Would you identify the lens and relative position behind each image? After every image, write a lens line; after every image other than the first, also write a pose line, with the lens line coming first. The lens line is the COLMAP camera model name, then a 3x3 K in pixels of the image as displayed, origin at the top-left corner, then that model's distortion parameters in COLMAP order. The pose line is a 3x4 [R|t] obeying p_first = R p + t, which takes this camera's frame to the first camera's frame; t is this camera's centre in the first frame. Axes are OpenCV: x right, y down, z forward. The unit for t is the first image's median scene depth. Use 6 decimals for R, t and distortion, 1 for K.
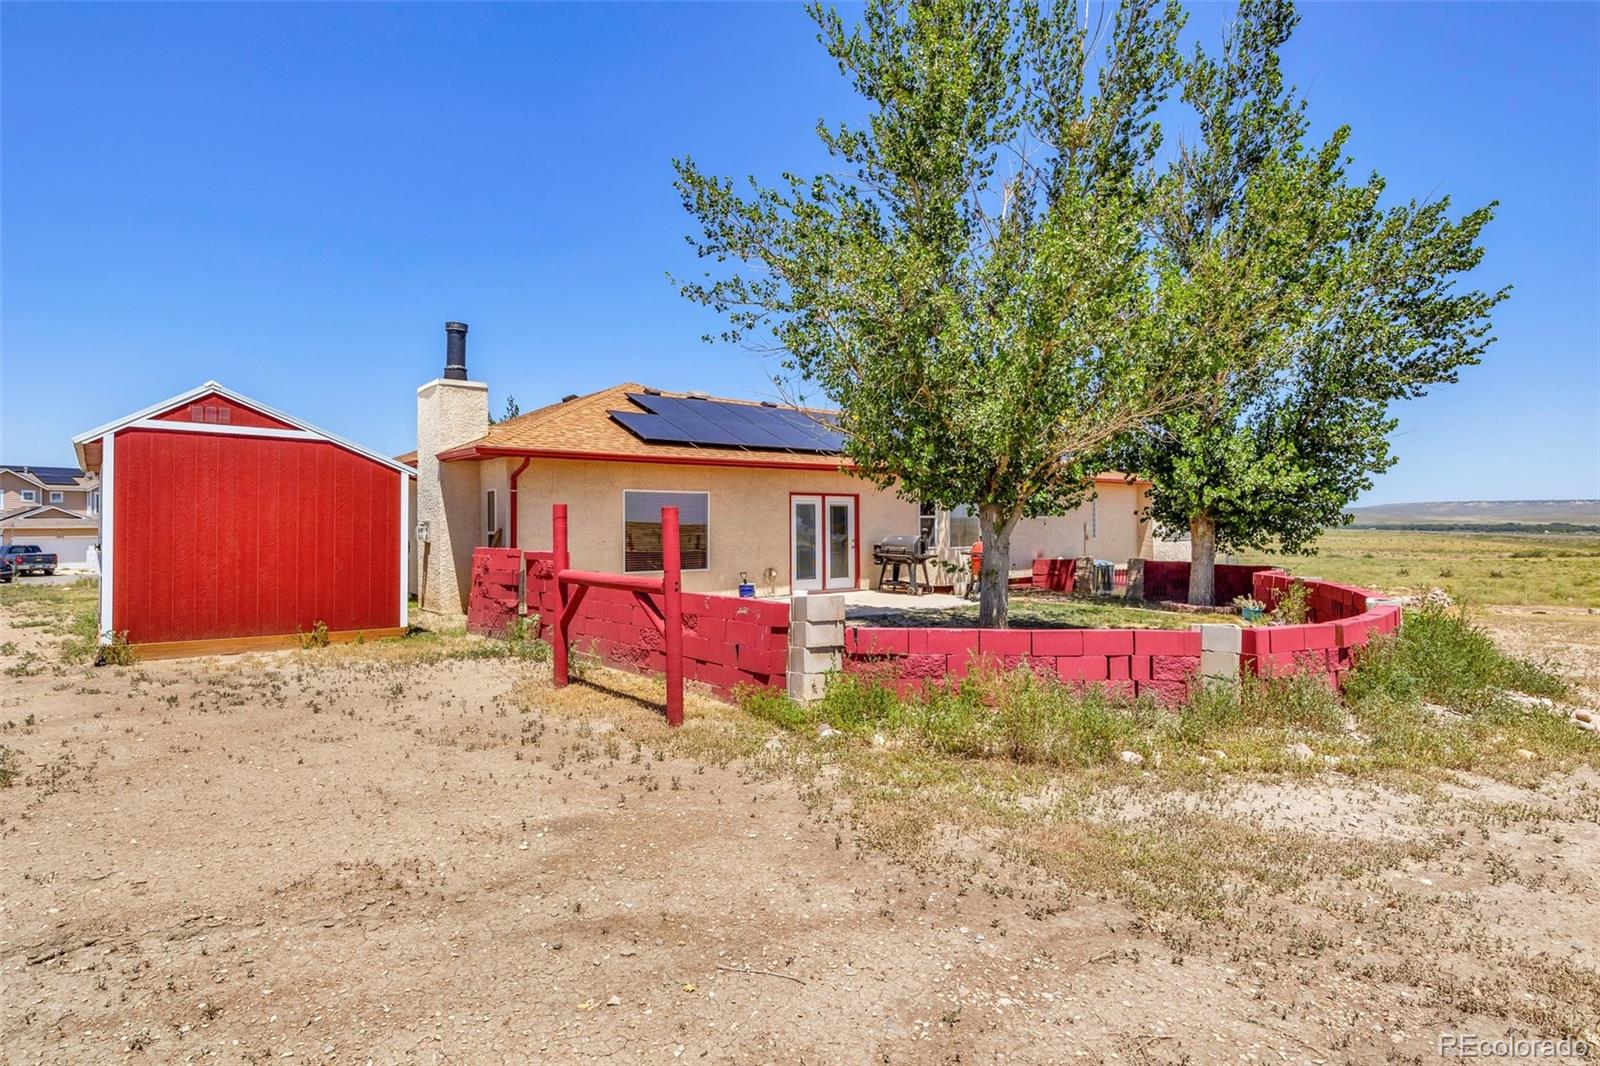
lens RADIAL K [[855.9, 0, 800.0], [0, 855.9, 533.0], [0, 0, 1]] dist [-0.002619, -0.000112]
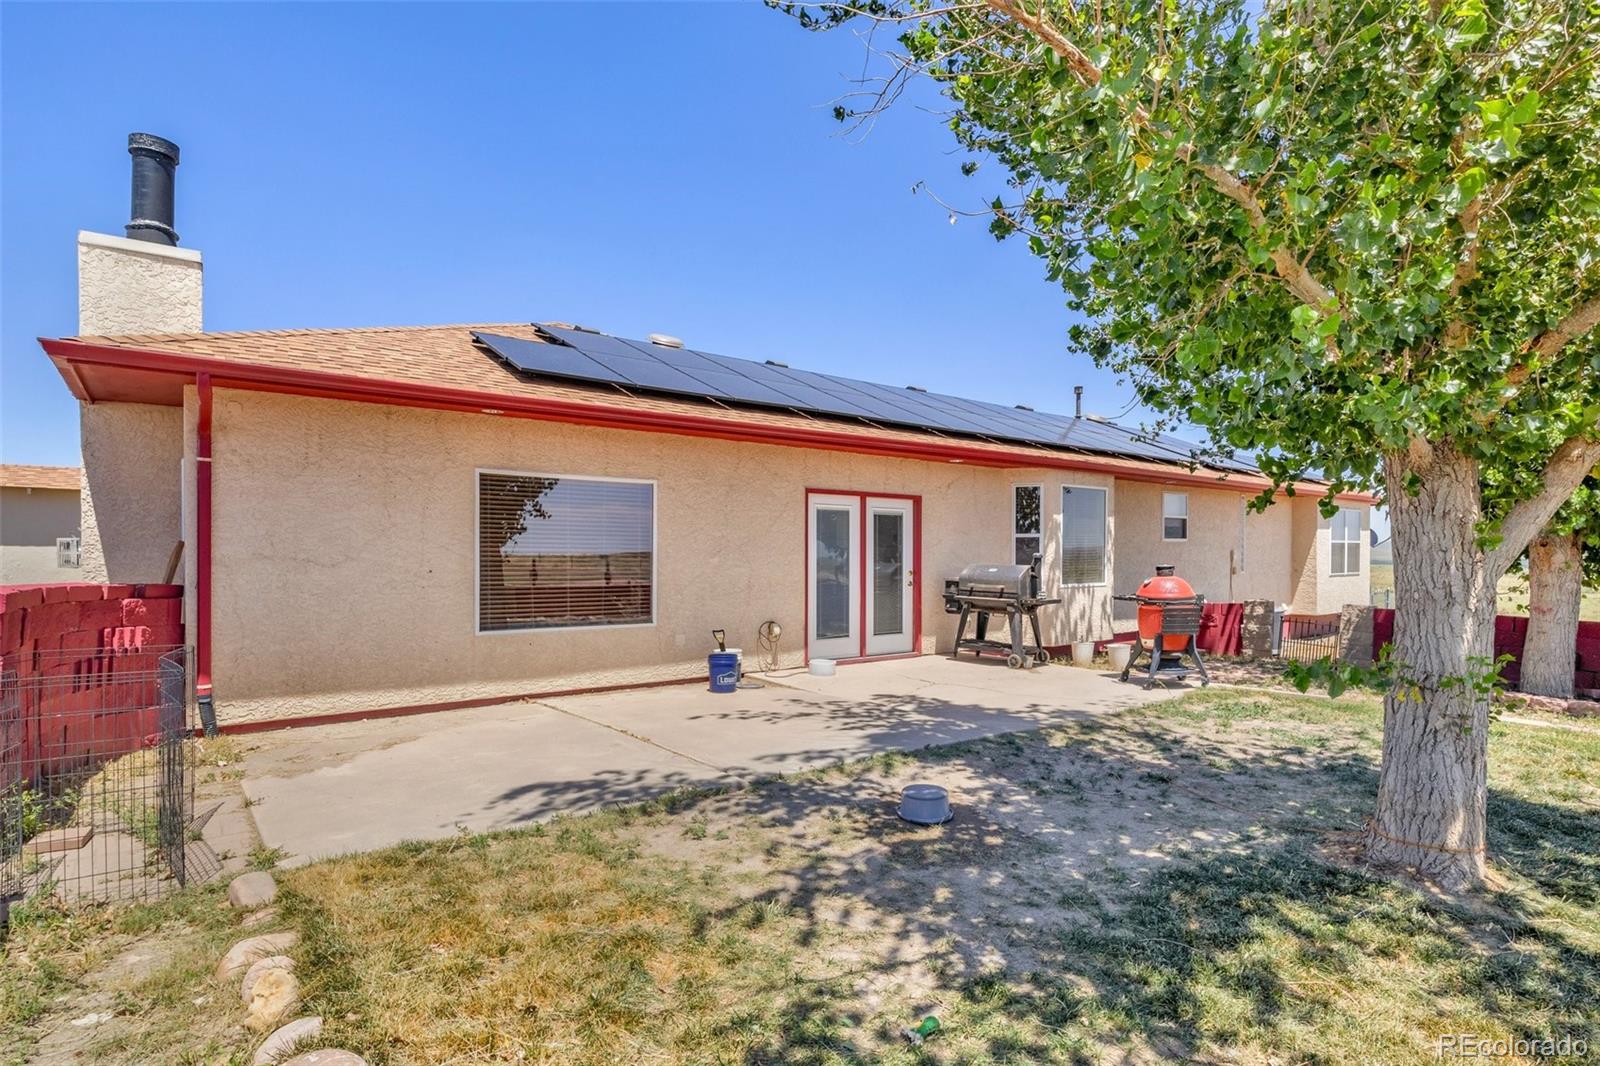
lens RADIAL K [[815.1, 0, 800.0], [0, 815.1, 533.0], [0, 0, 1]] dist [-0.074565, -0.000142]
pose [[0.999723, 0.009277, -0.021619, -0.003748], [-0.009982, 0.999414, -0.032747, 0.000562], [0.021303, 0.032954, 0.999230, 0.435964]]
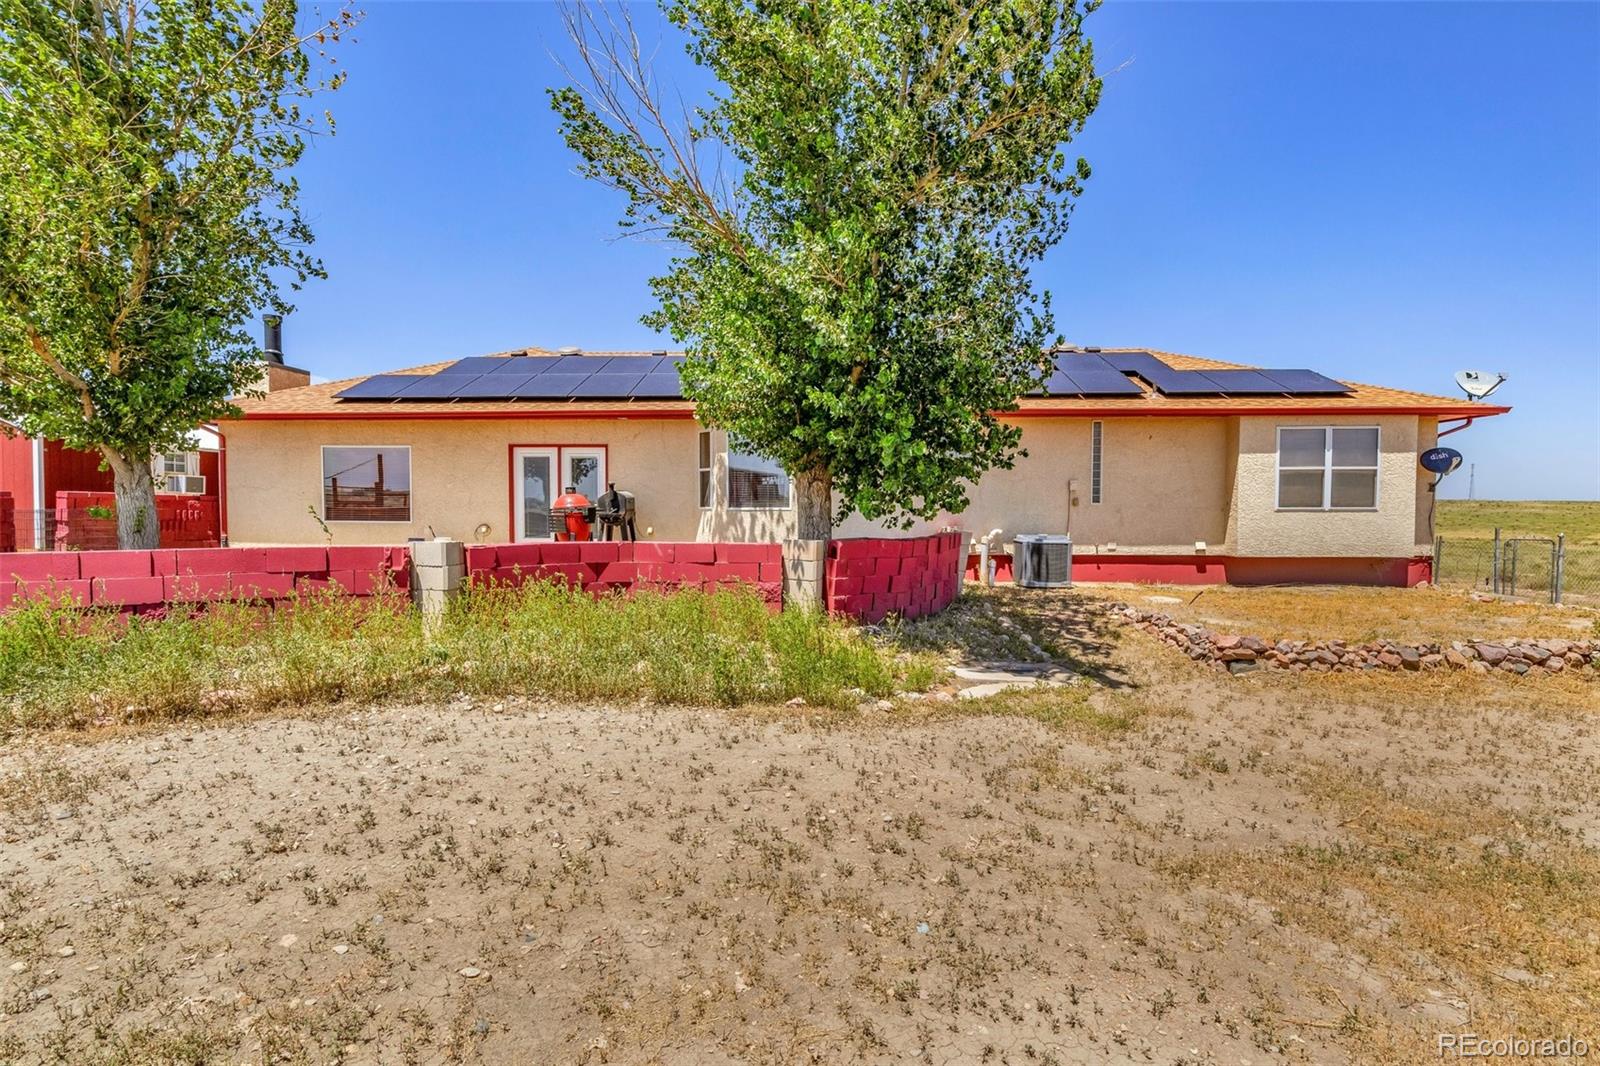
lens RADIAL K [[812.7, 0, 800.0], [0, 812.7, 533.0], [0, 0, 1]] dist [-0.003003, -0.000155]
pose [[0.769422, 0.045722, -0.637103, 0.779397], [-0.012181, 0.998304, 0.056933, -0.004445], [0.638625, -0.036045, 0.768674, 0.490290]]
